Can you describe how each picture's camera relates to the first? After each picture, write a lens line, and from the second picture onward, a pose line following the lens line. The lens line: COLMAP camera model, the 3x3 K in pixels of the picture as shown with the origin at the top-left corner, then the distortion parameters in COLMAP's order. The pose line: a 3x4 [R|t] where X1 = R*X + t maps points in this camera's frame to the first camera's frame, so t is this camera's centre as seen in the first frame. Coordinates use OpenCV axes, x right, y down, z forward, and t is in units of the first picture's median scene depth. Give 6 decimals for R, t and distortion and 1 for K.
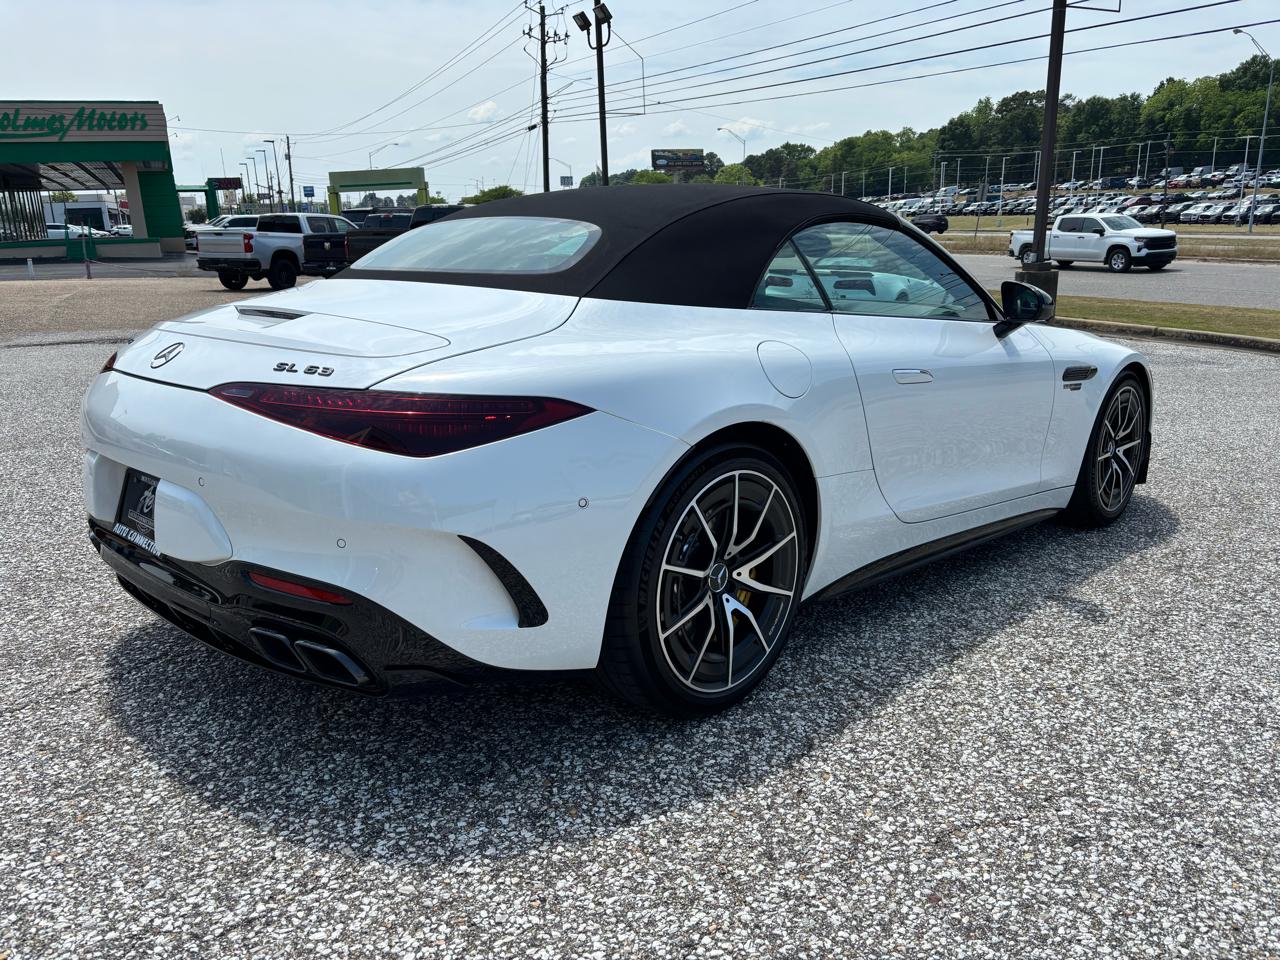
lens RADIAL K [[972.7, 0, 633.4], [0, 972.7, 489.4], [0, 0, 1]] dist [0.049396, -0.059758]
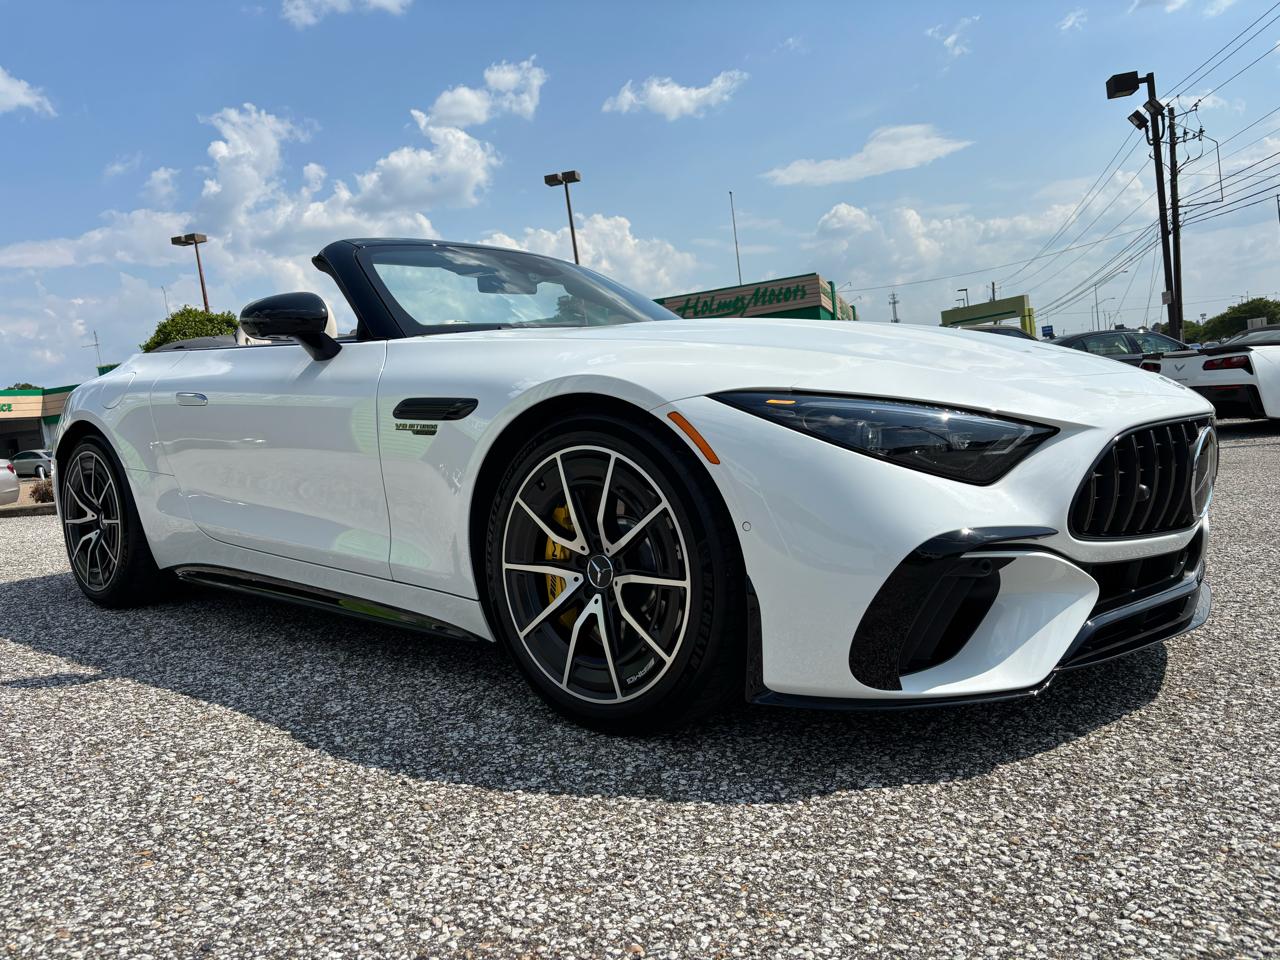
lens RADIAL K [[972.7, 0, 641.4], [0, 972.7, 493.3], [0, 0, 1]] dist [0.049396, -0.059758]
pose [[0.751648, -0.006892, -0.659529, 0.208502], [-0.083341, 0.990938, -0.105337, 0.013134], [0.654278, 0.134142, 0.744262, 0.040646]]
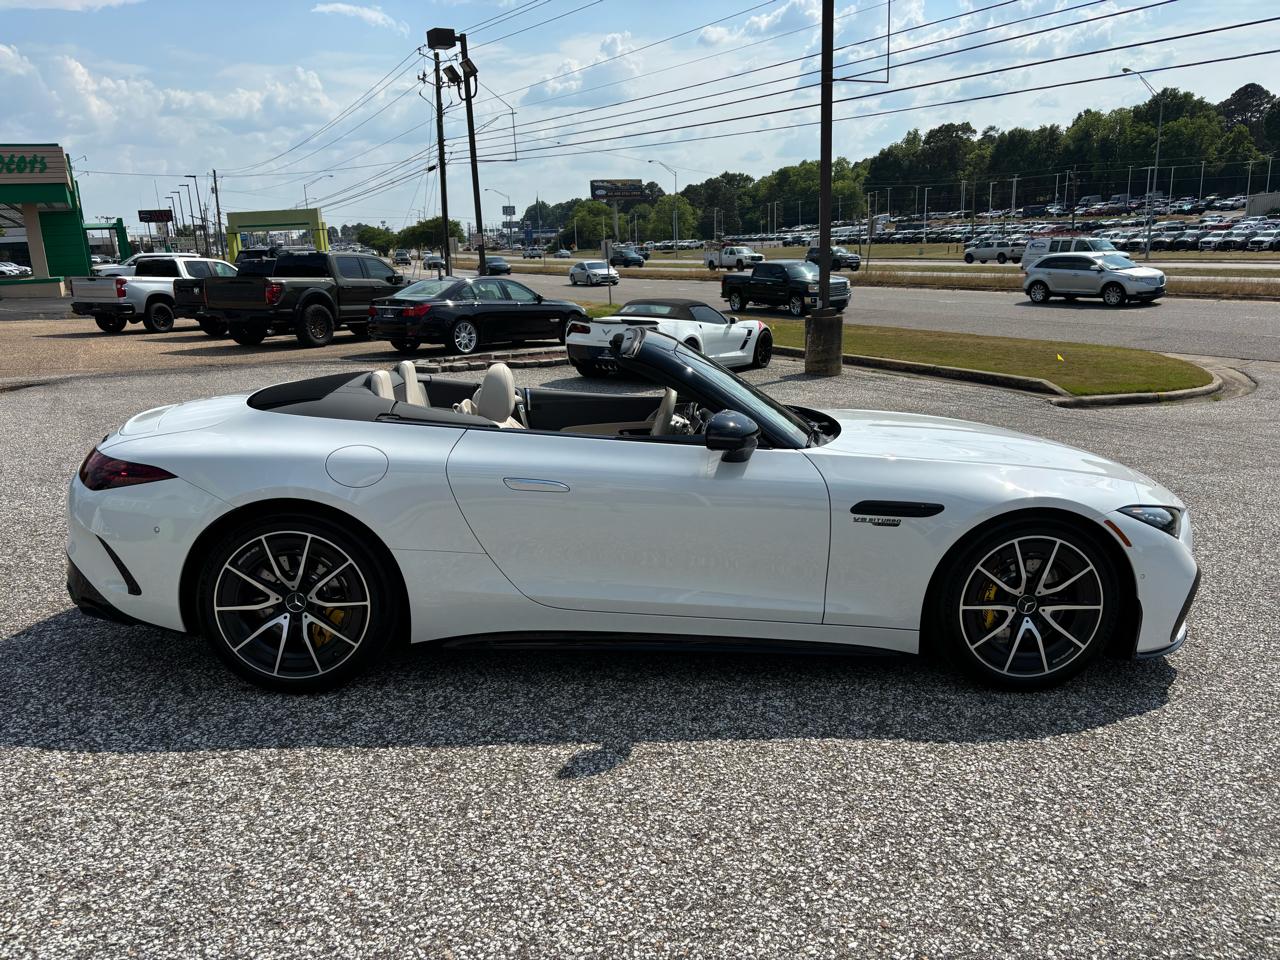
lens RADIAL K [[972.7, 0, 636.4], [0, 972.7, 491.1], [0, 0, 1]] dist [0.049396, -0.059758]
pose [[0.998589, -0.019559, 0.049366, 0.084715], [0.020755, 0.999500, -0.023840, -0.003512], [-0.048875, 0.024830, 0.998496, -0.043711]]
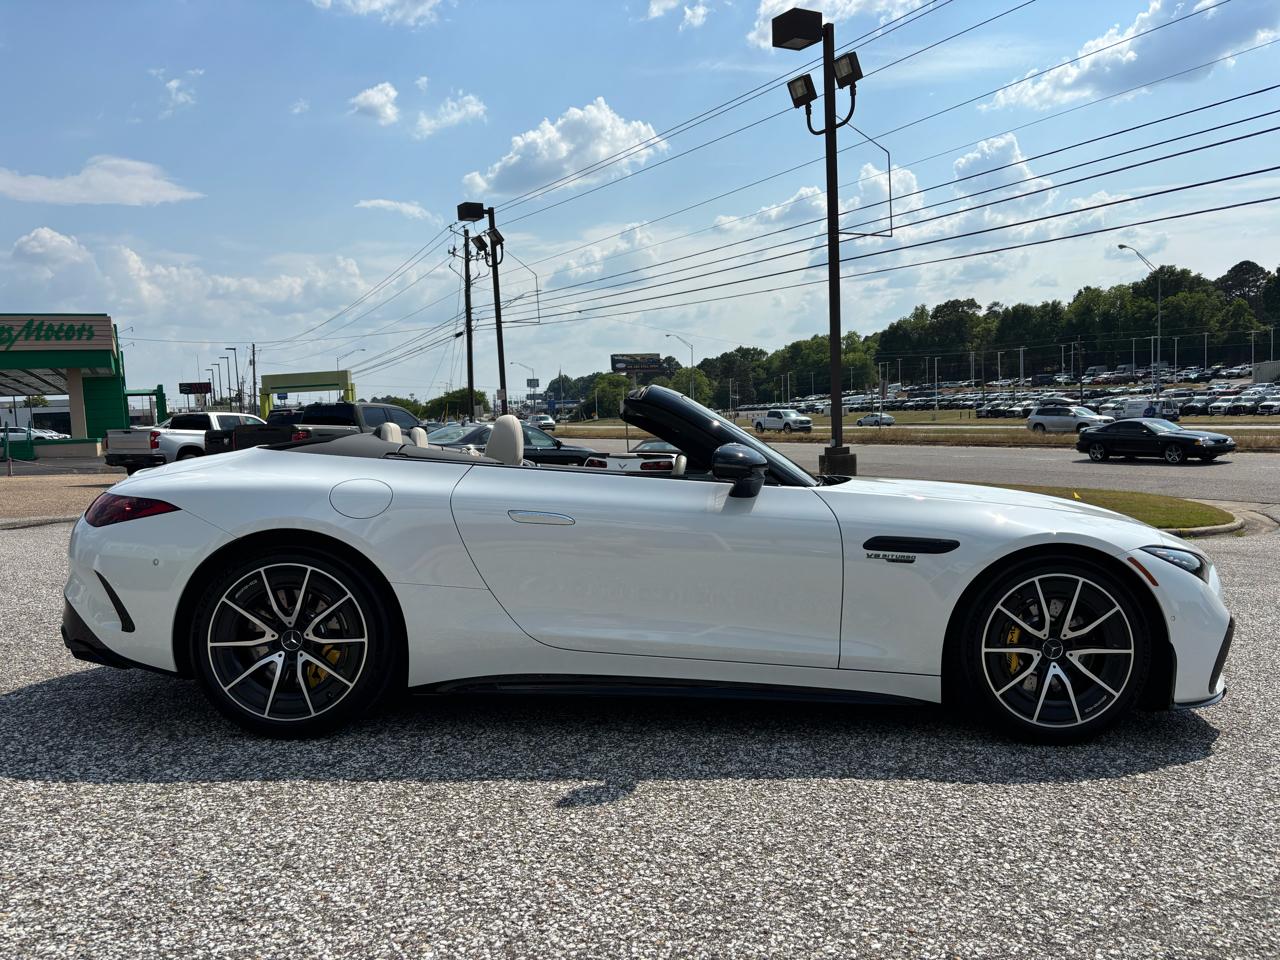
lens RADIAL K [[972.7, 0, 635.5], [0, 972.7, 492.4], [0, 0, 1]] dist [0.049396, -0.059758]
pose [[0.999417, -0.012877, 0.031623, 0.086322], [0.018692, 0.981386, -0.191132, 0.015046], [-0.028573, 0.191612, 0.981055, -0.039529]]
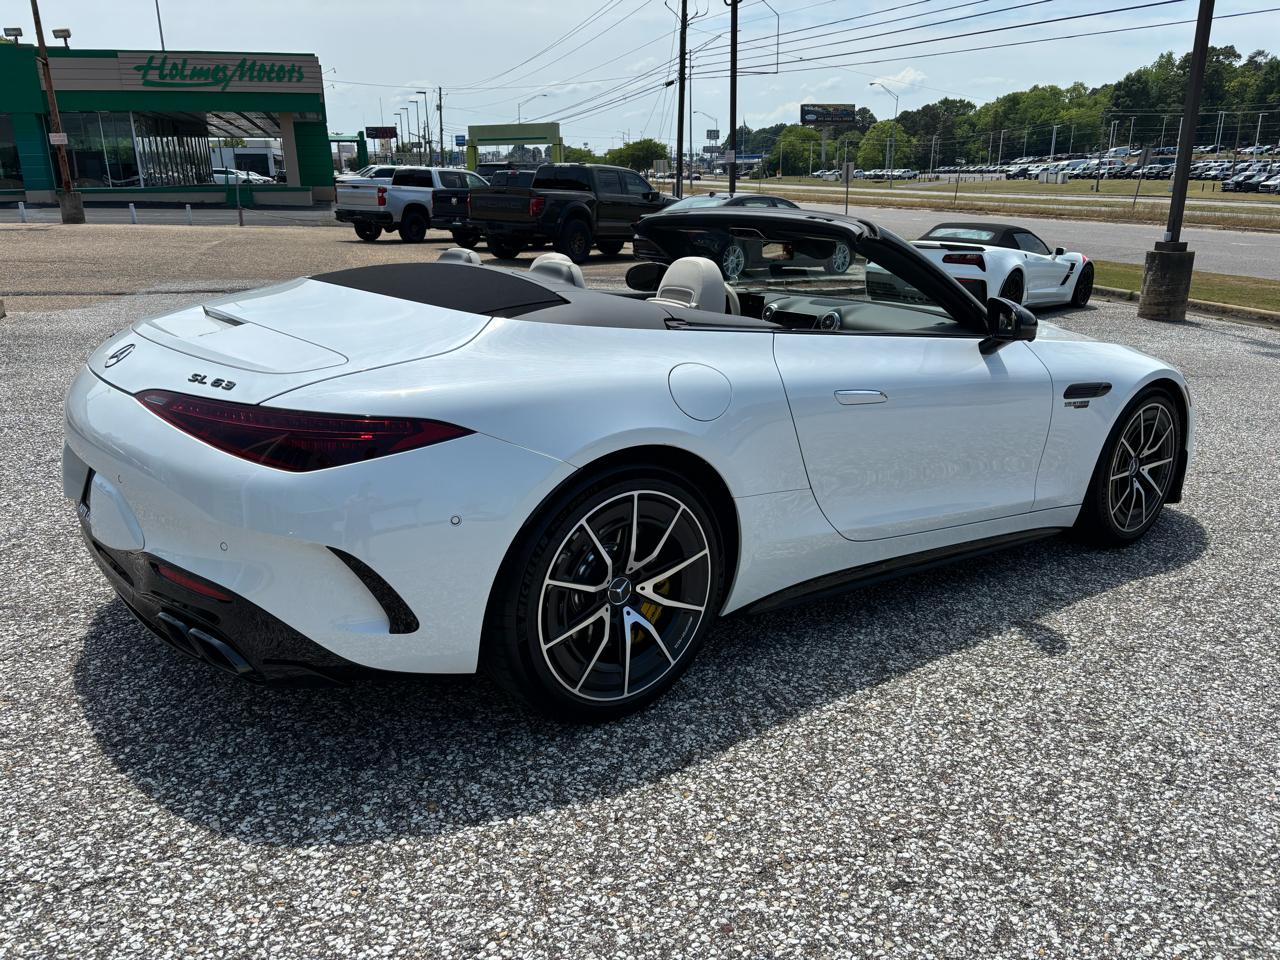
lens RADIAL K [[972.7, 0, 641.5], [0, 972.7, 480.6], [0, 0, 1]] dist [0.049396, -0.059758]
pose [[0.990665, 0.061182, -0.121817, 0.022042], [-0.056878, 0.997639, 0.038498, -0.006531], [0.123884, -0.031210, 0.991806, -0.002004]]
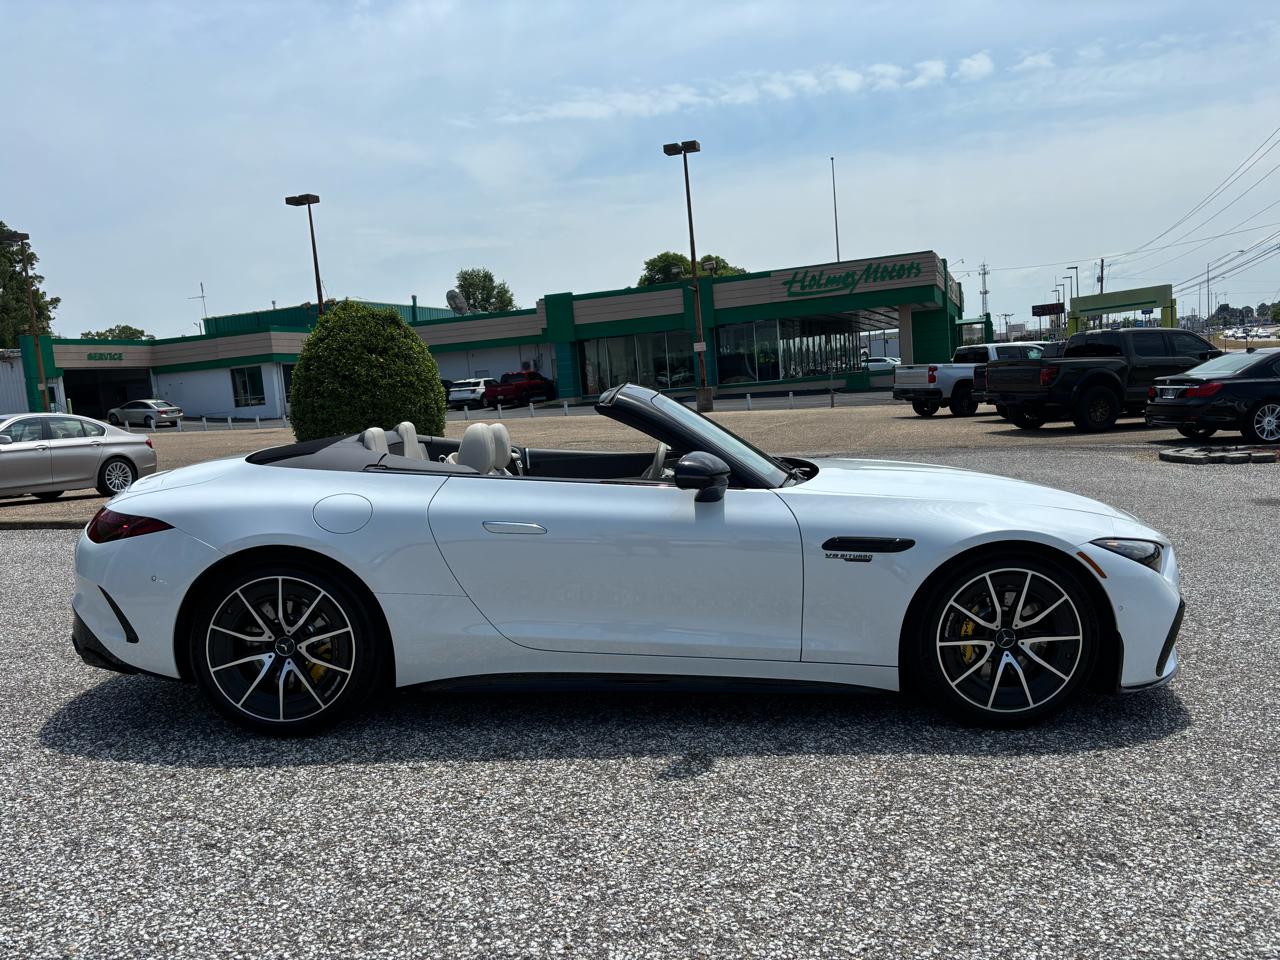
lens RADIAL K [[972.7, 0, 640.4], [0, 972.7, 486.9], [0, 0, 1]] dist [0.049396, -0.059758]
pose [[0.701658, 0.051012, -0.710686, 0.149137], [-0.136965, 0.988489, -0.064273, -0.012823], [0.699226, 0.142436, 0.700568, 0.026928]]
